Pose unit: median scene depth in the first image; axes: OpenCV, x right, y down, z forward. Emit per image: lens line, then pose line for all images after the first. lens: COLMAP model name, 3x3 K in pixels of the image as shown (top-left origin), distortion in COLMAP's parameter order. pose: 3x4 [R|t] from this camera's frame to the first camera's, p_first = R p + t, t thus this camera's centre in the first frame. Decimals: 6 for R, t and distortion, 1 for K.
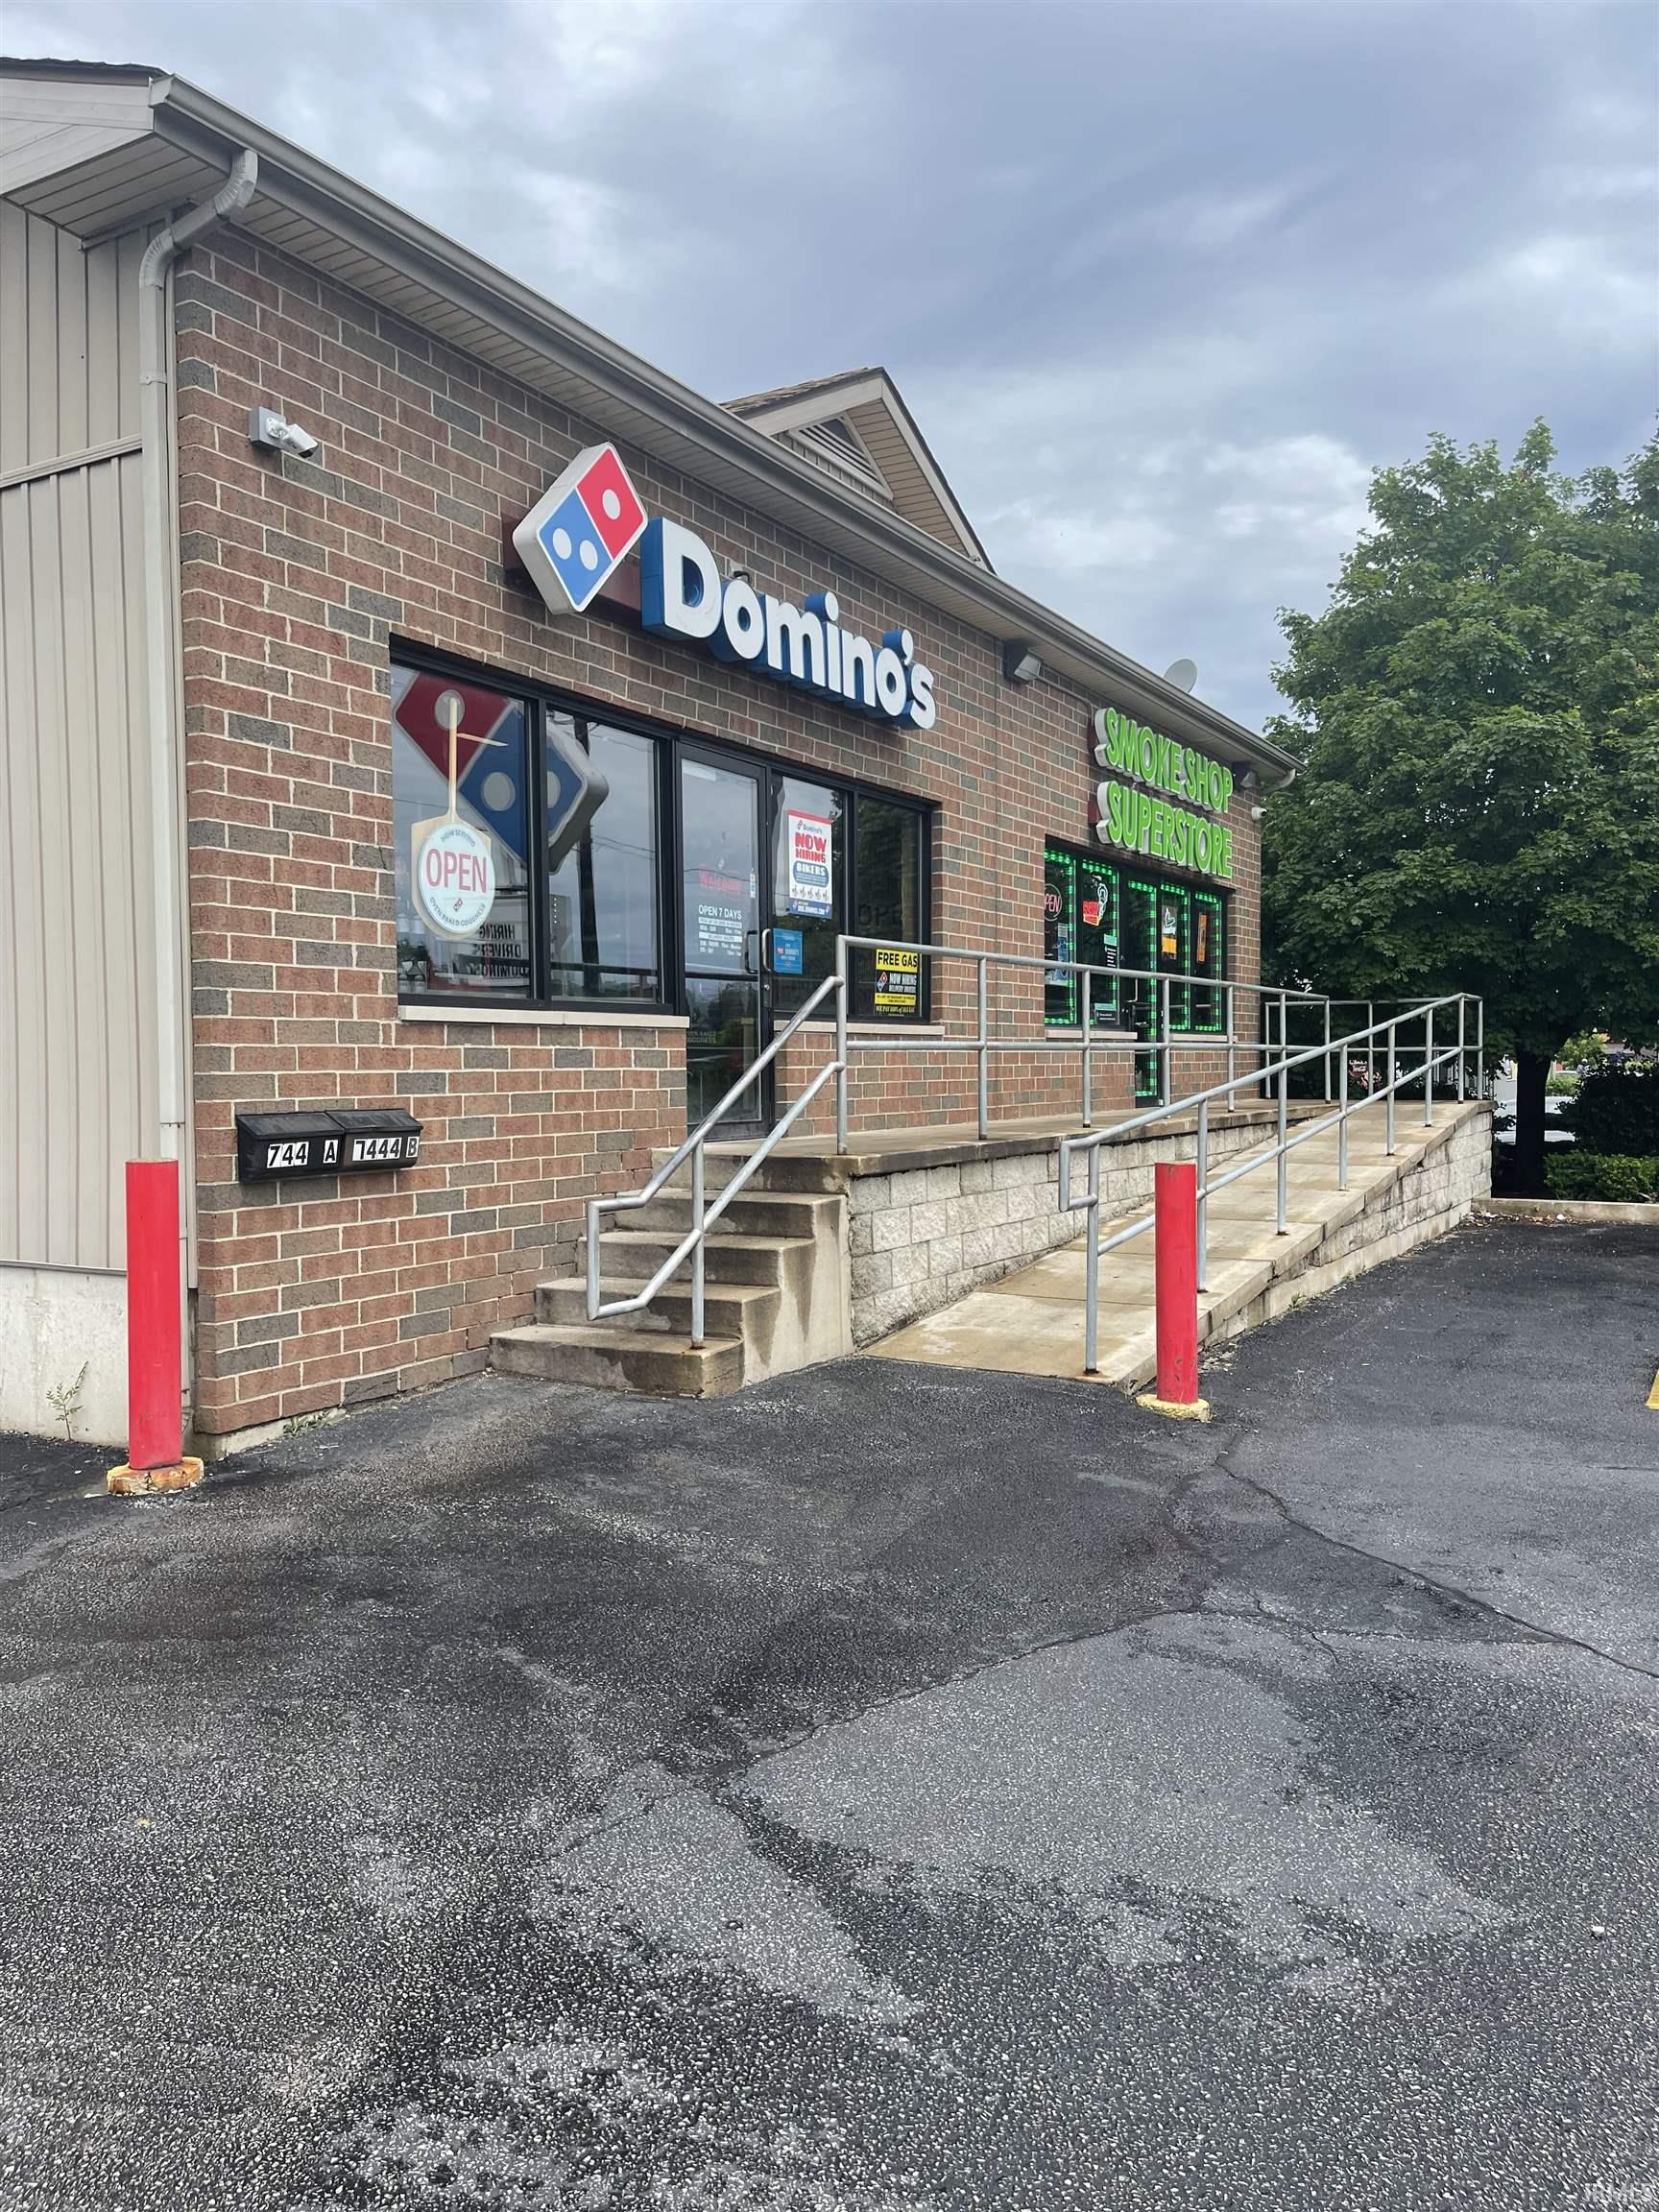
lens RADIAL K [[1659.0, 0, 835.4], [0, 1659.0, 1117.6], [0, 0, 1]] dist [0.042865, -0.021930]
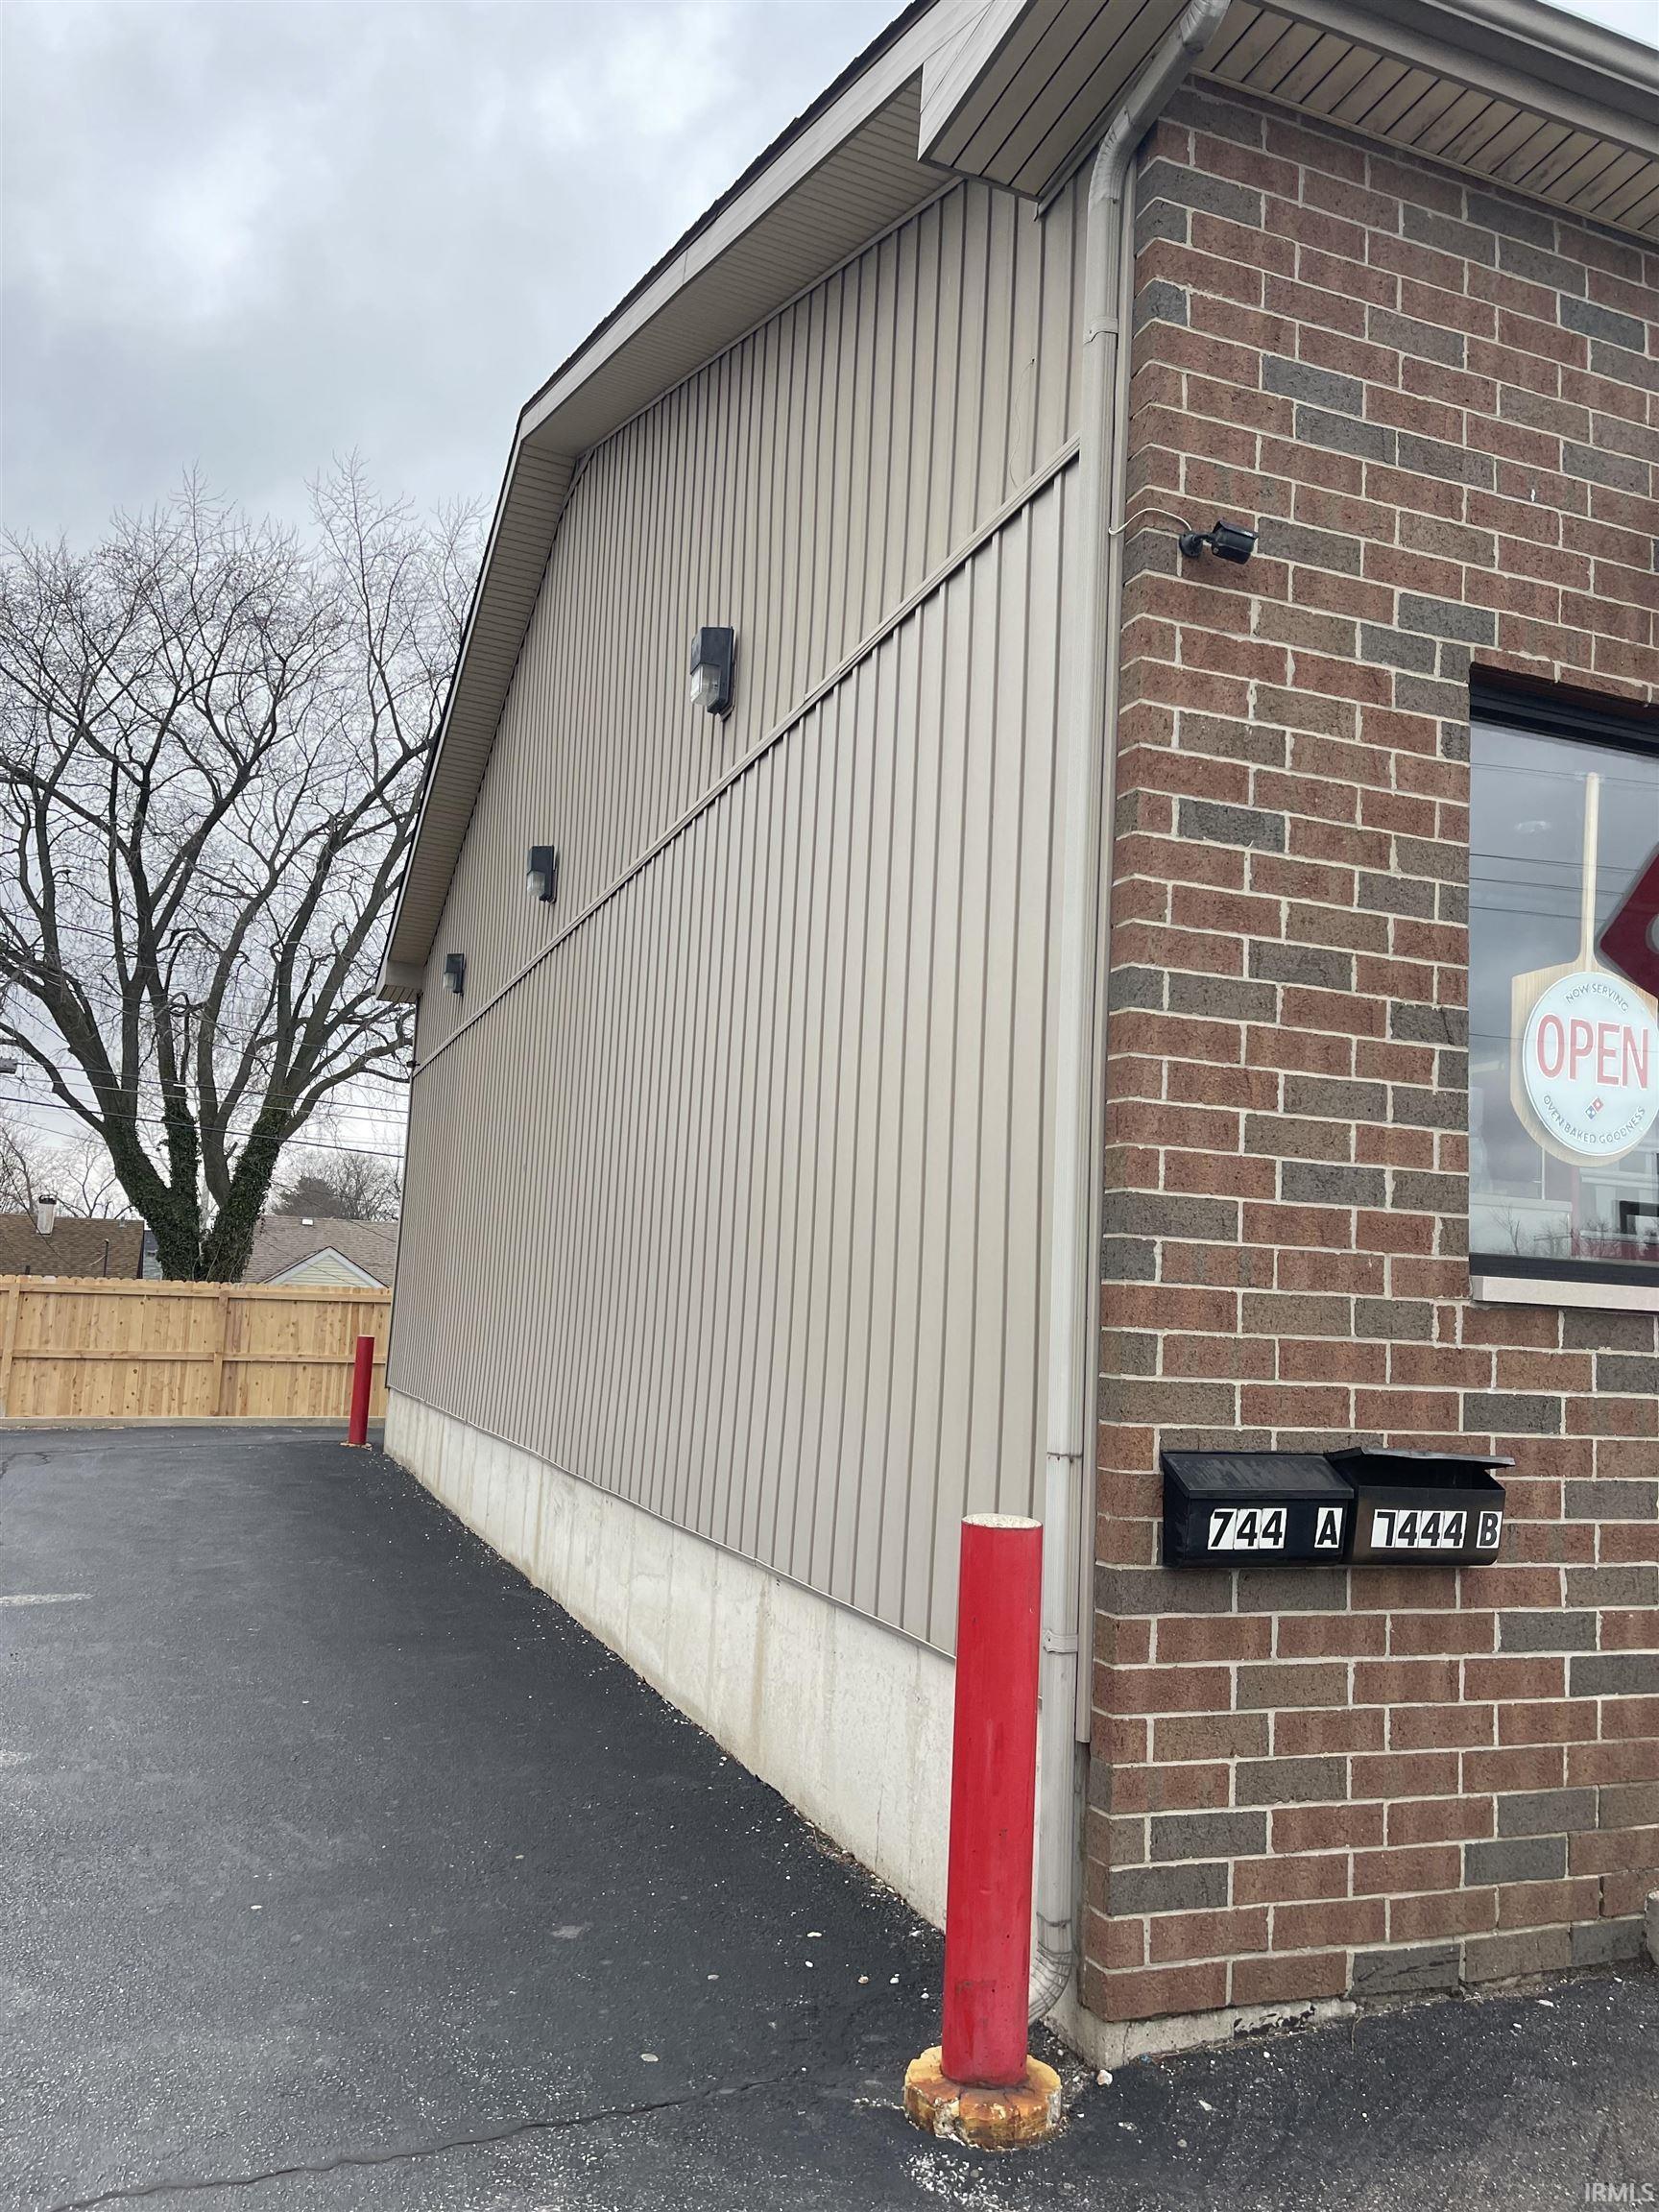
lens RADIAL K [[1669.7, 0, 833.6], [0, 1669.7, 1117.0], [0, 0, 1]] dist [0.066482, -0.082565]
pose [[0.771153, -0.030219, -0.635932, -0.060532], [-0.072535, 0.988198, -0.134918, -0.027143], [0.632504, 0.150170, 0.759860, 0.413381]]
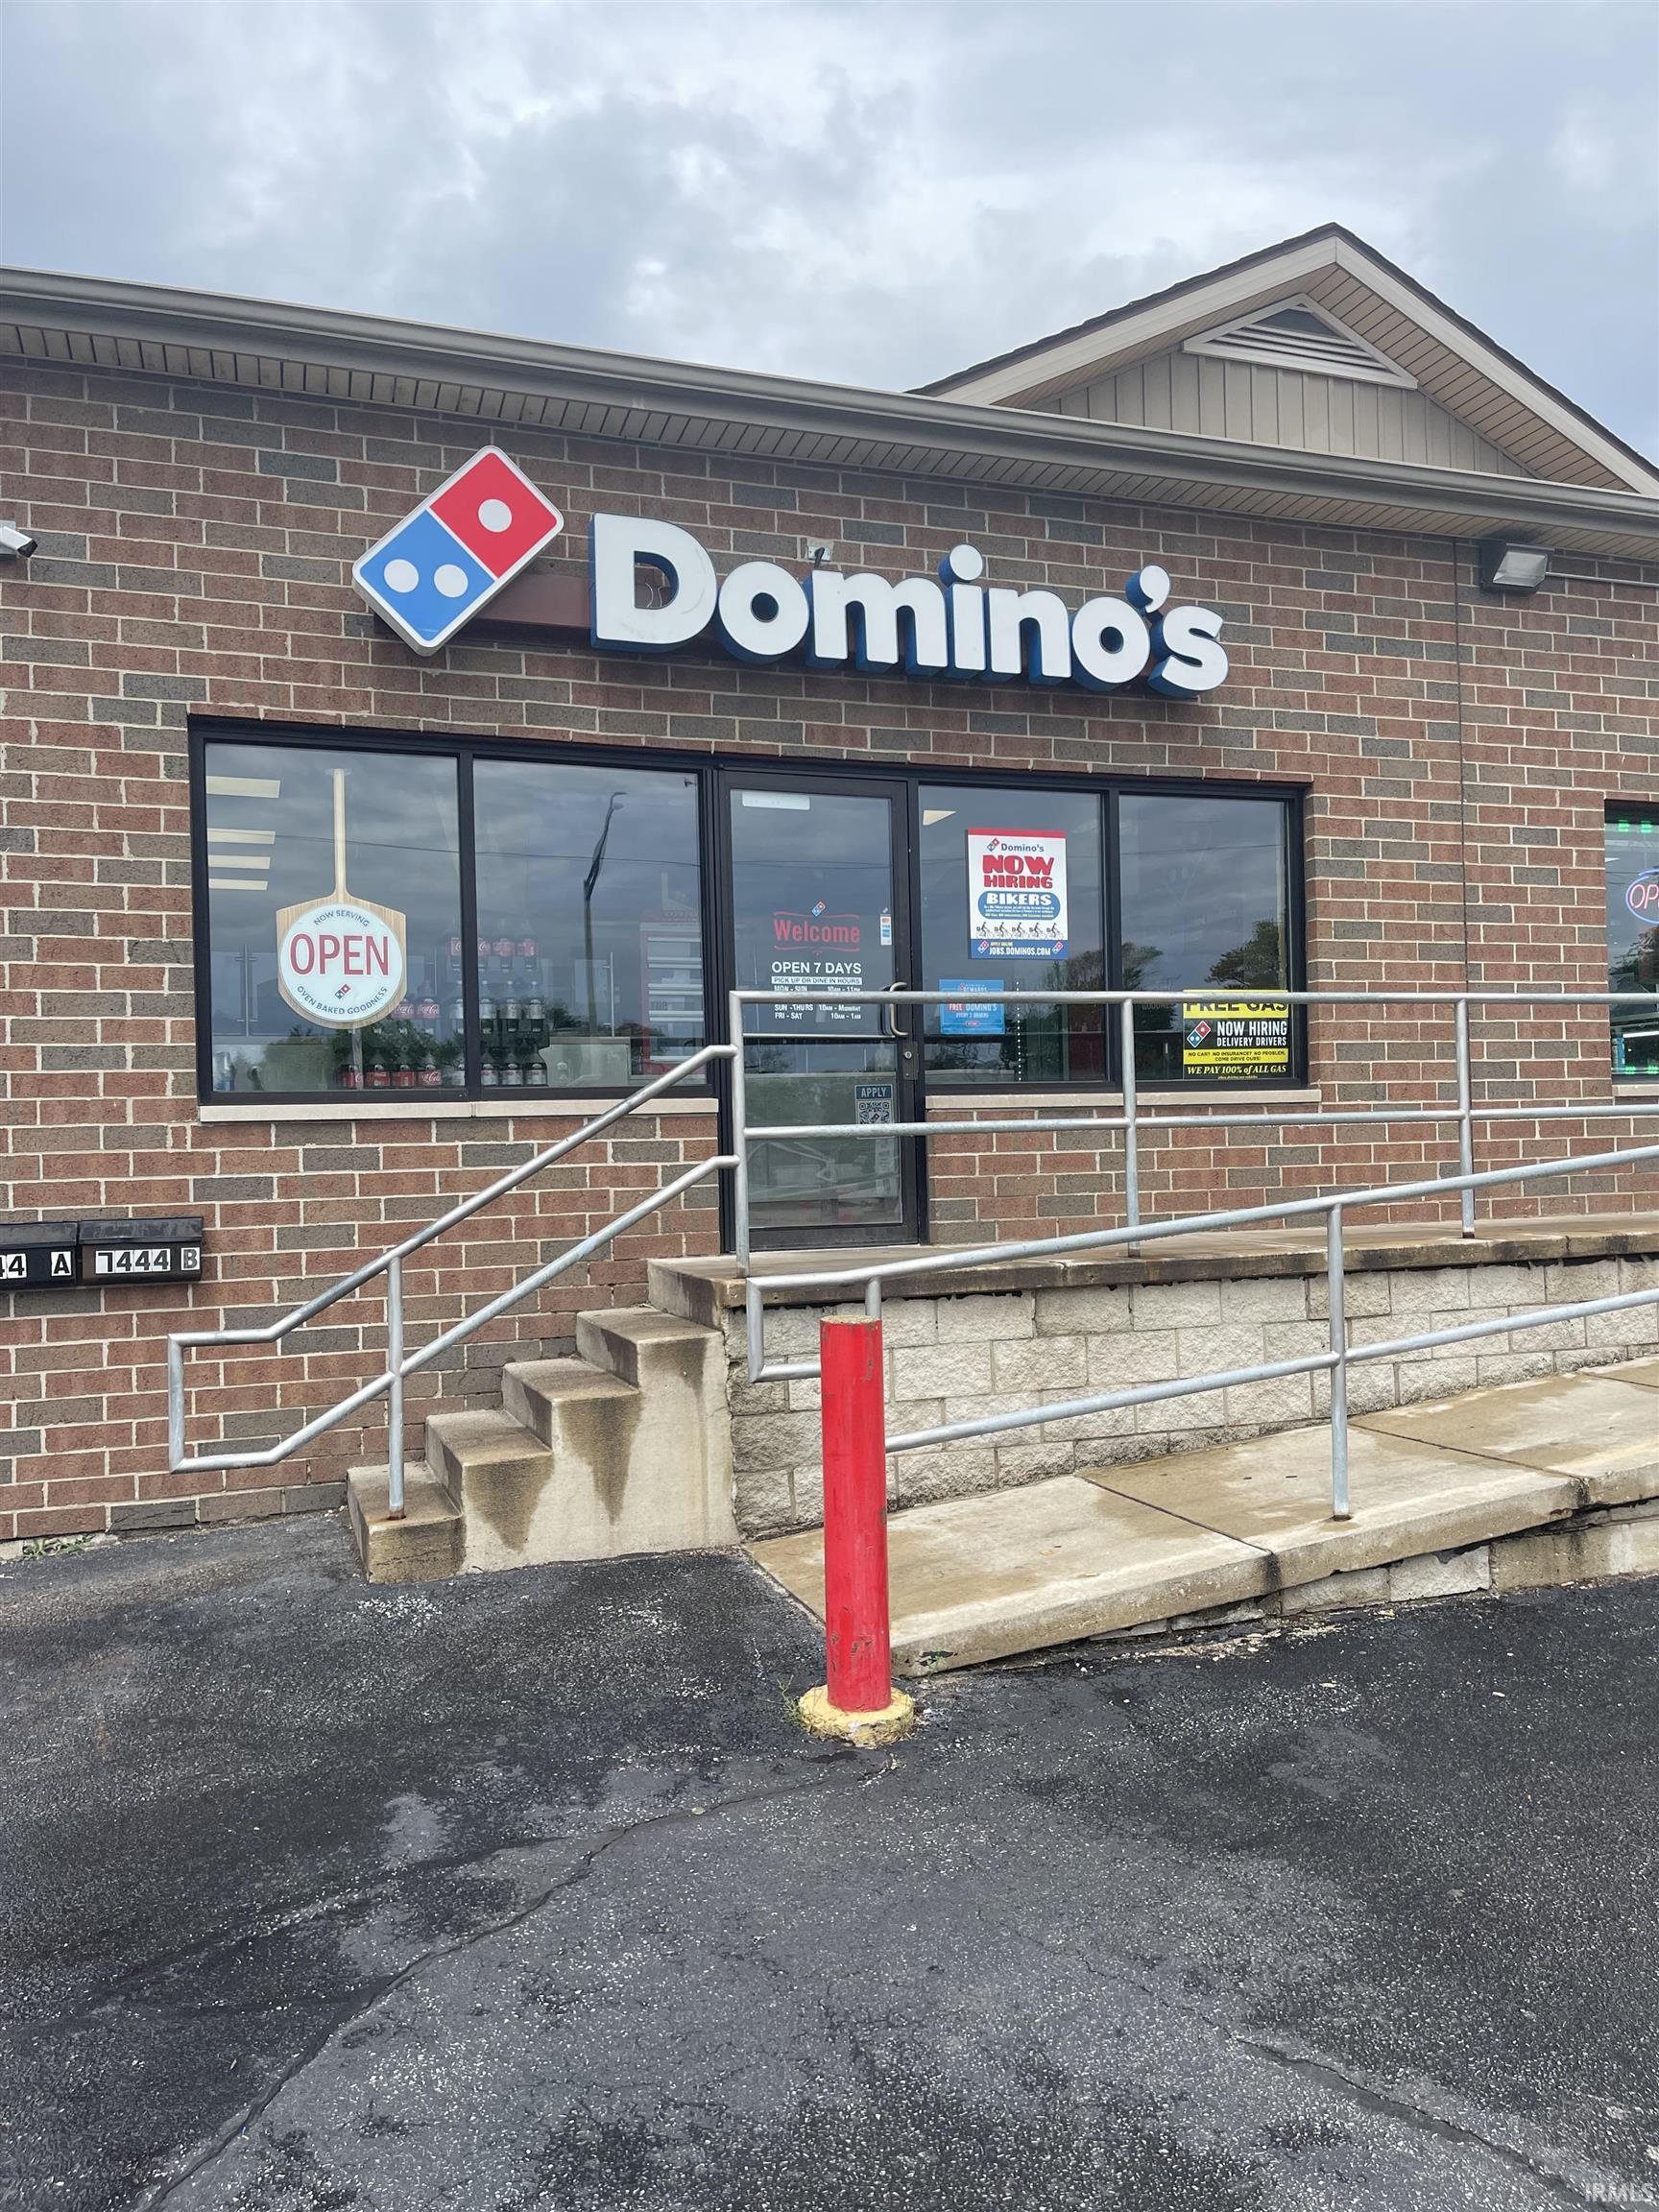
lens RADIAL K [[1659.0, 0, 819.3], [0, 1659.0, 1122.5], [0, 0, 1]] dist [0.042865, -0.021930]
pose [[0.762730, -0.021787, -0.646350, 0.619145], [-0.001254, 0.999381, -0.035166, -0.026173], [0.646715, 0.027633, 0.762231, 0.519404]]
